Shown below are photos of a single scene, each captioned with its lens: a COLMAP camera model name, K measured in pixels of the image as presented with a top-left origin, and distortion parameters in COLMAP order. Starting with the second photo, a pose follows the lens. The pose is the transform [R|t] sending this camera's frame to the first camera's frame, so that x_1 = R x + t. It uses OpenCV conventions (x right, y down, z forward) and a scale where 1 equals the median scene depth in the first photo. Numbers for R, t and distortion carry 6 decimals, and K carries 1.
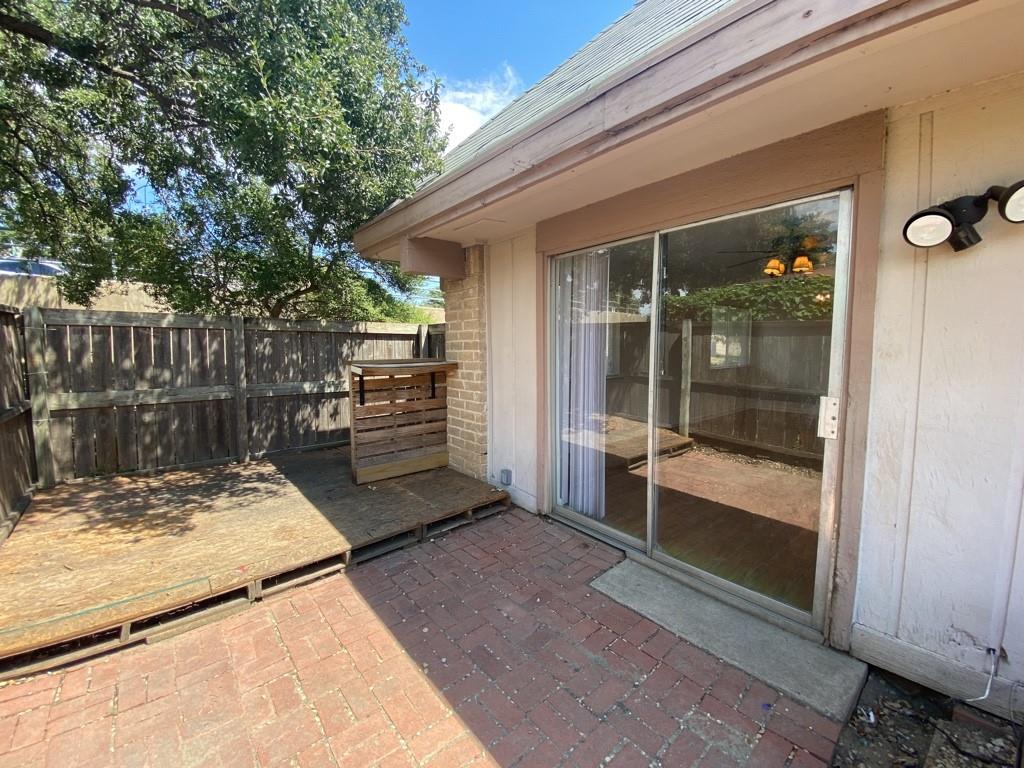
lens RADIAL K [[413.6, 0, 509.7], [0, 413.6, 384.4], [0, 0, 1]] dist [0.023629, -0.021183]
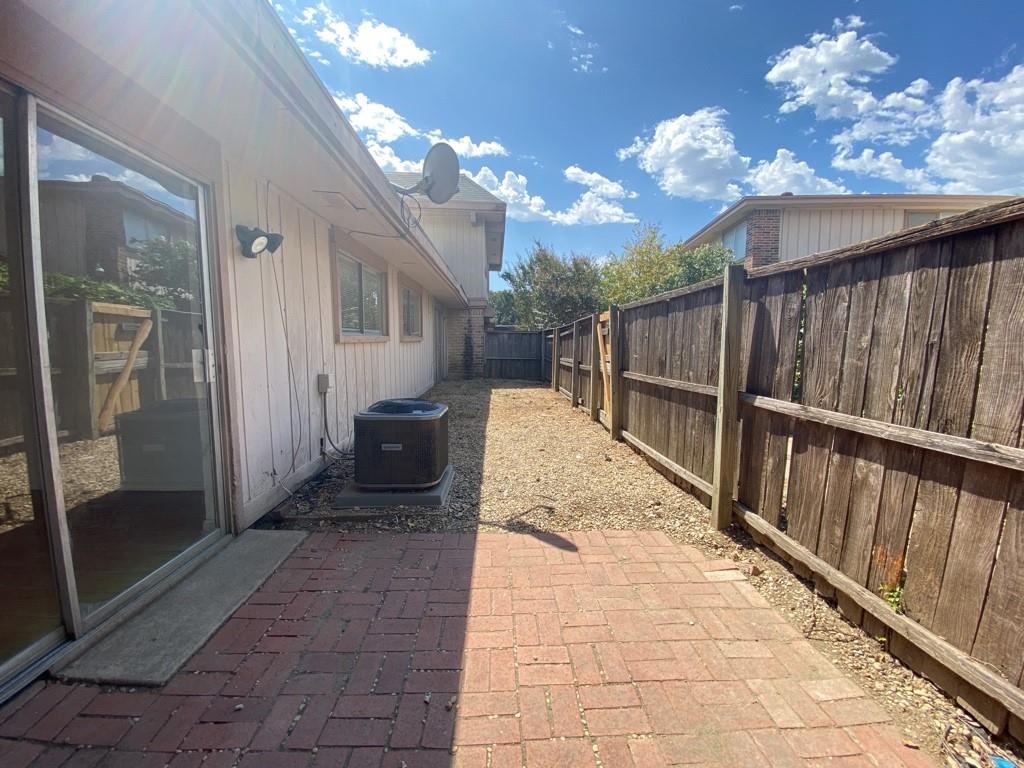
lens RADIAL K [[413.6, 0, 509.7], [0, 413.6, 384.4], [0, 0, 1]] dist [0.023629, -0.021183]
pose [[-0.780446, -0.059283, 0.622407, -0.552143], [0.060217, 0.983739, 0.169206, -0.017898], [-0.622317, 0.169536, -0.764185, 1.072646]]
